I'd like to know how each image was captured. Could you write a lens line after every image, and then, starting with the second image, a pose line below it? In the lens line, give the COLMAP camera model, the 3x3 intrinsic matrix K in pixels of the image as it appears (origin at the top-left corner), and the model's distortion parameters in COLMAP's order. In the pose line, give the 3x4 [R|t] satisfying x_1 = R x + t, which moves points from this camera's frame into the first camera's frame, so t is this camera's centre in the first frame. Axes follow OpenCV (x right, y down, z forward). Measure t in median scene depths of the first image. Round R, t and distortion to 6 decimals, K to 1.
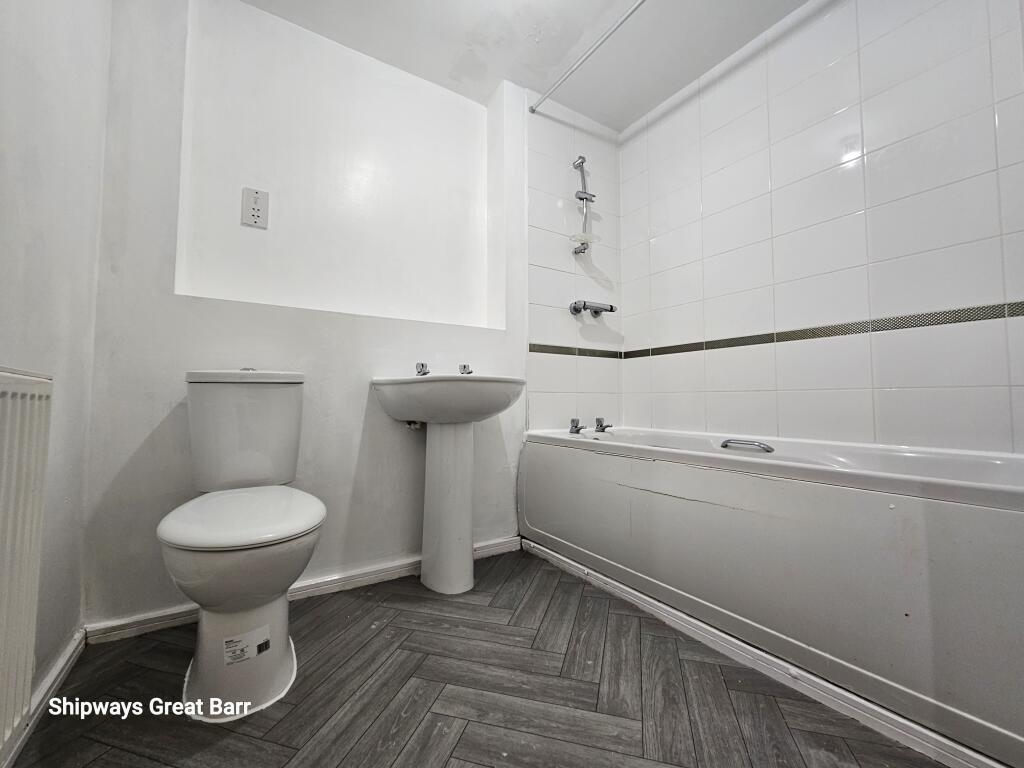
lens RADIAL K [[424.3, 0, 513.3], [0, 424.3, 379.0], [0, 0, 1]] dist [0.002156, -0.000359]
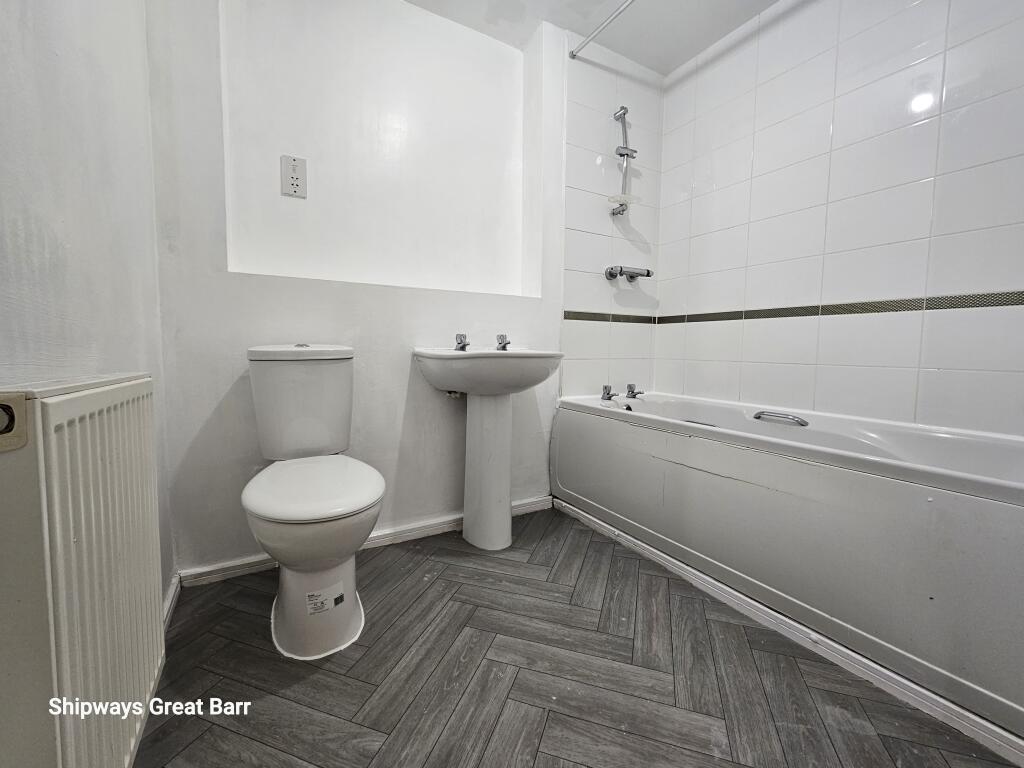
lens RADIAL K [[424.3, 0, 513.3], [0, 424.3, 379.0], [0, 0, 1]] dist [0.002156, -0.000359]
pose [[0.998999, 0.013087, -0.042771, -0.059824], [-0.007540, 0.991828, 0.127362, -0.080808], [0.044088, -0.126912, 0.990934, -0.026406]]
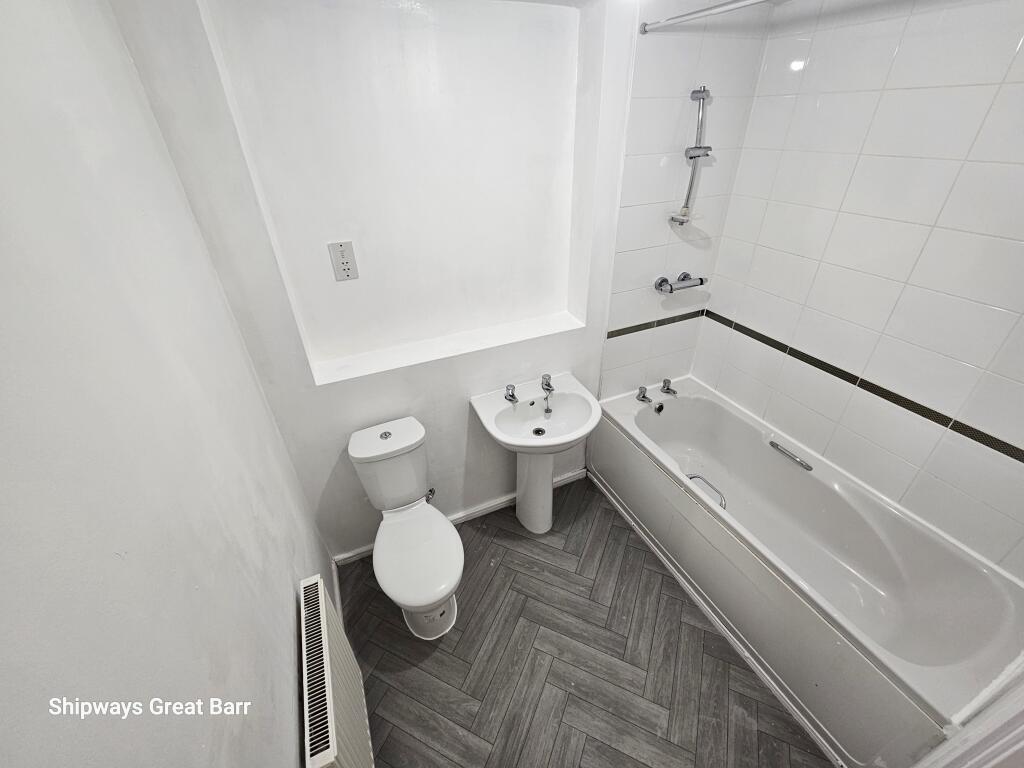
lens RADIAL K [[427.0, 0, 512.5], [0, 427.0, 379.2], [0, 0, 1]] dist [0.002522, -0.000228]
pose [[0.988890, 0.057090, -0.137246, -0.068487], [0.032272, 0.818828, 0.573131, -0.947682], [0.145101, -0.571192, 0.807889, 0.095505]]
